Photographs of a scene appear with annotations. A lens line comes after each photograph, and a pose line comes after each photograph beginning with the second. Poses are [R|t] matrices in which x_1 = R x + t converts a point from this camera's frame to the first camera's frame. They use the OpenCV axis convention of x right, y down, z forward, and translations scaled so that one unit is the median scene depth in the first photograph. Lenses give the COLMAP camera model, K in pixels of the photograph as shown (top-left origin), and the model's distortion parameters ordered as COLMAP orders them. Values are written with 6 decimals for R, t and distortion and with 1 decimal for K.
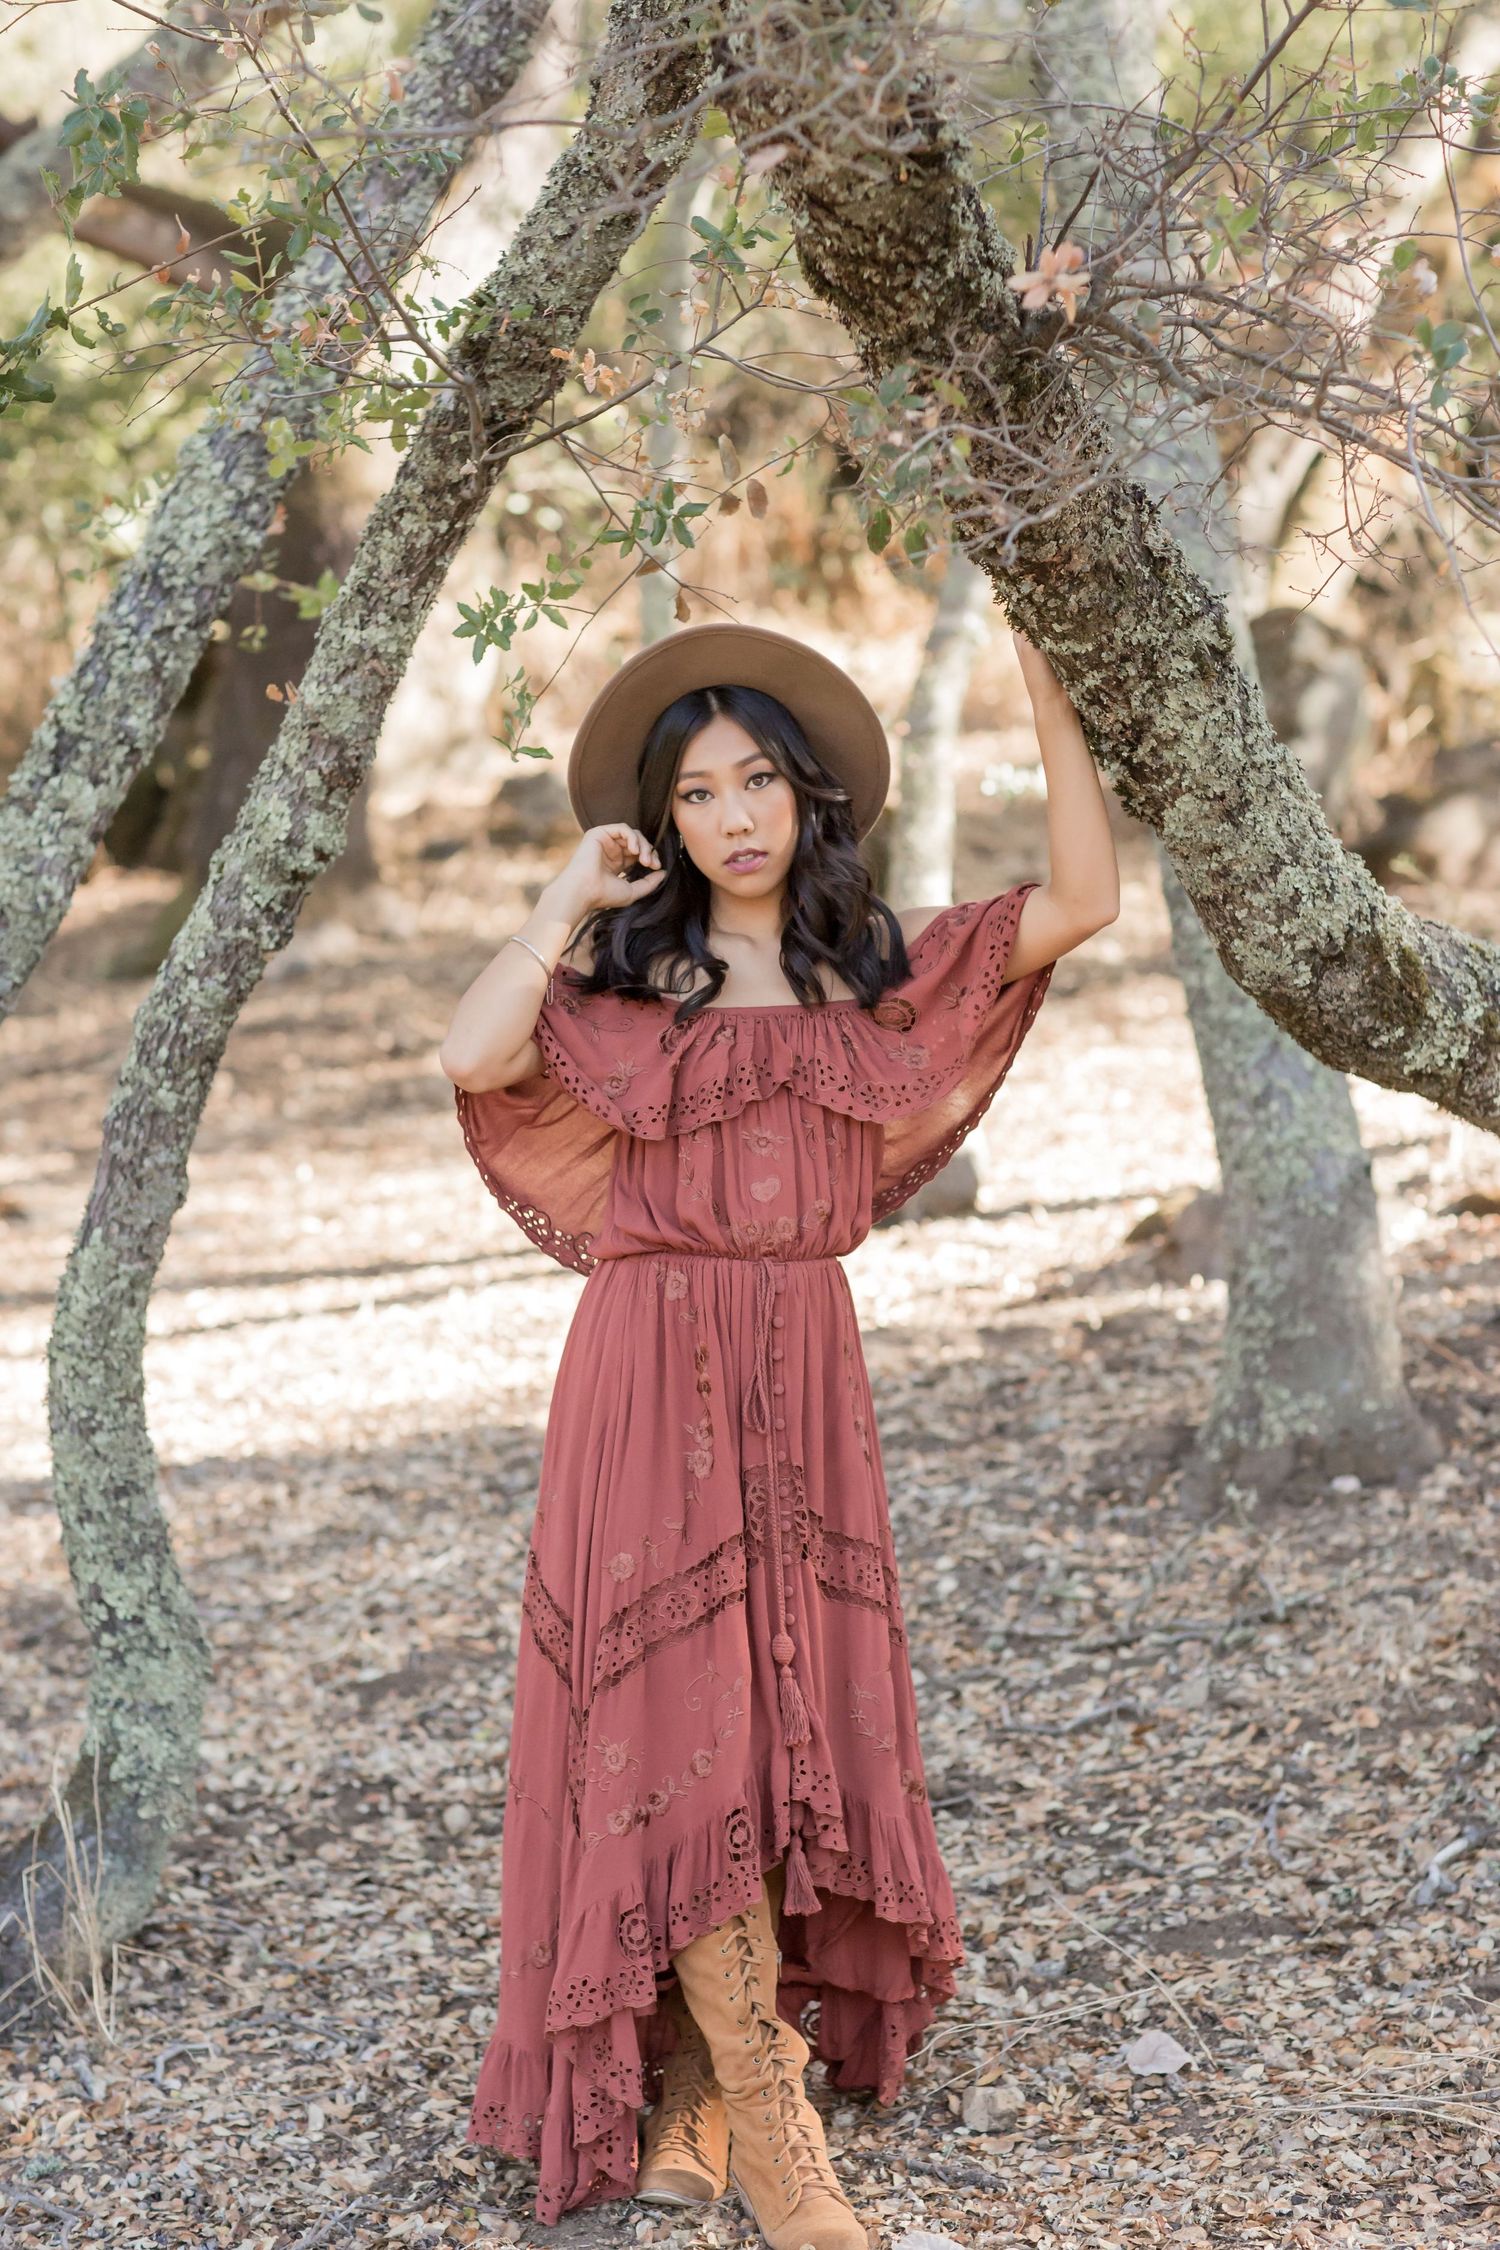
lens RADIAL K [[5378.4, 0, 746.7], [0, 5378.4, 1123.0], [0, 0, 1]] dist [-0.030669, 0.000000]
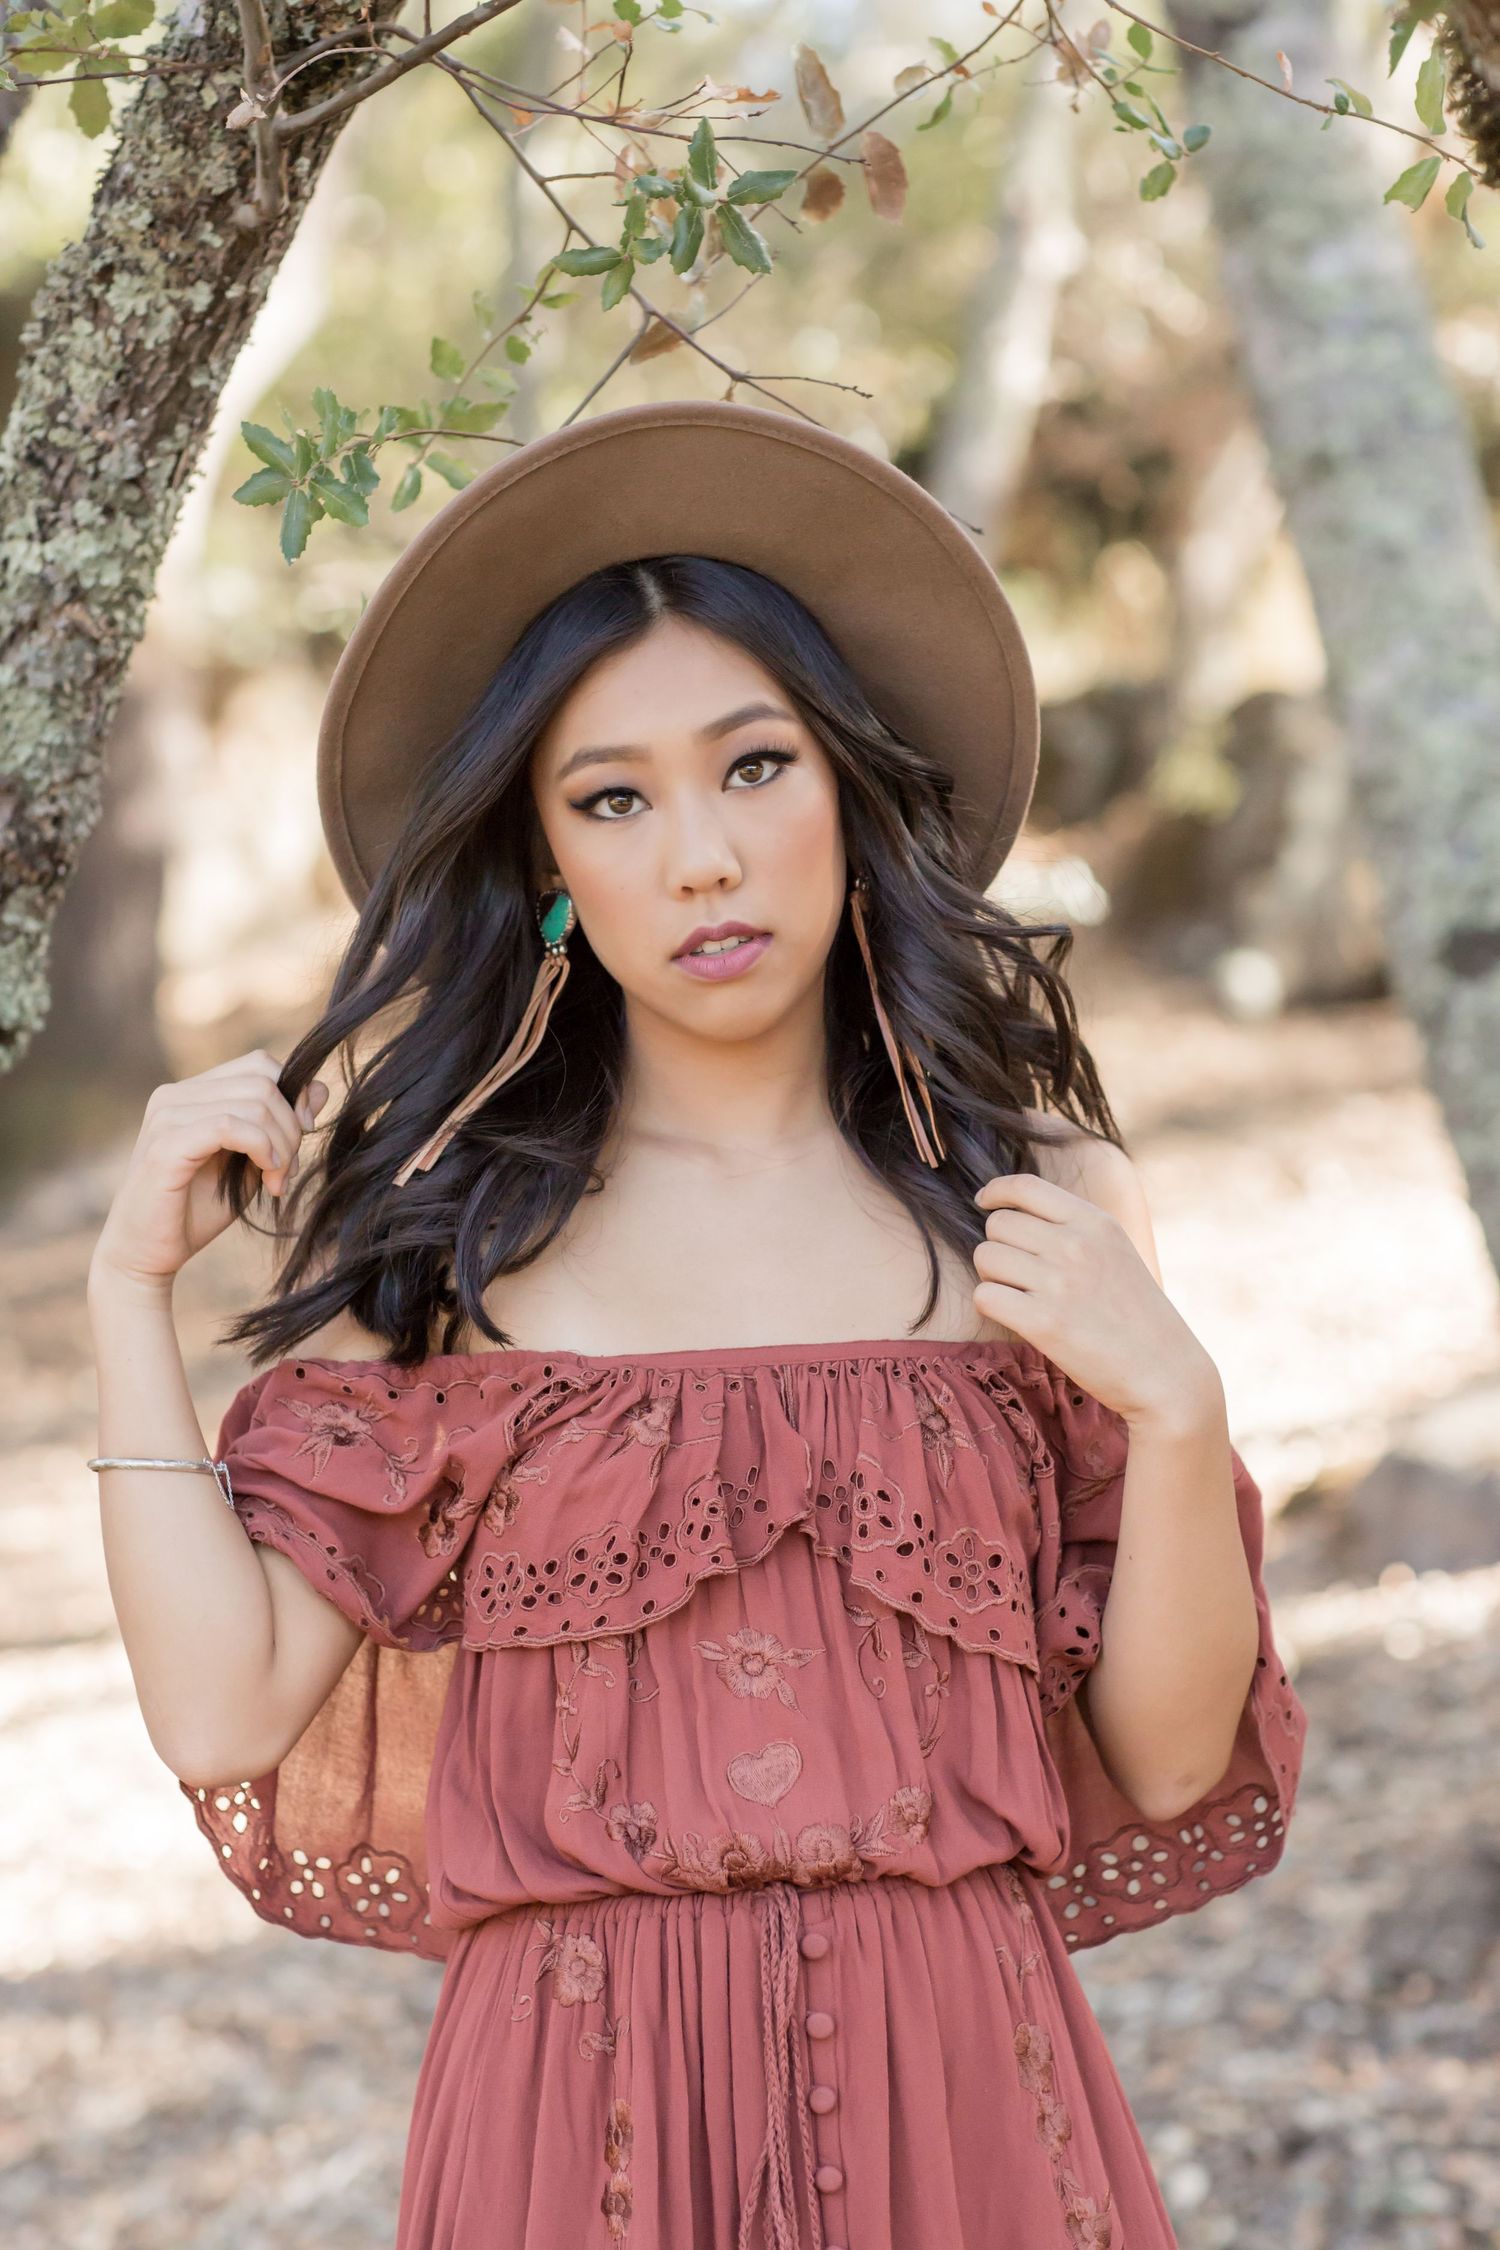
lens RADIAL K [[5378.4, 0, 753.1], [0, 5378.4, 1126.0], [0, 0, 1]] dist [-0.030669, 0.000000]
pose [[0.997093, -0.070313, 0.029367, -0.027701], [0.071266, 0.996919, -0.032776, -0.021824], [-0.026972, 0.034774, 0.999031, 0.539034]]
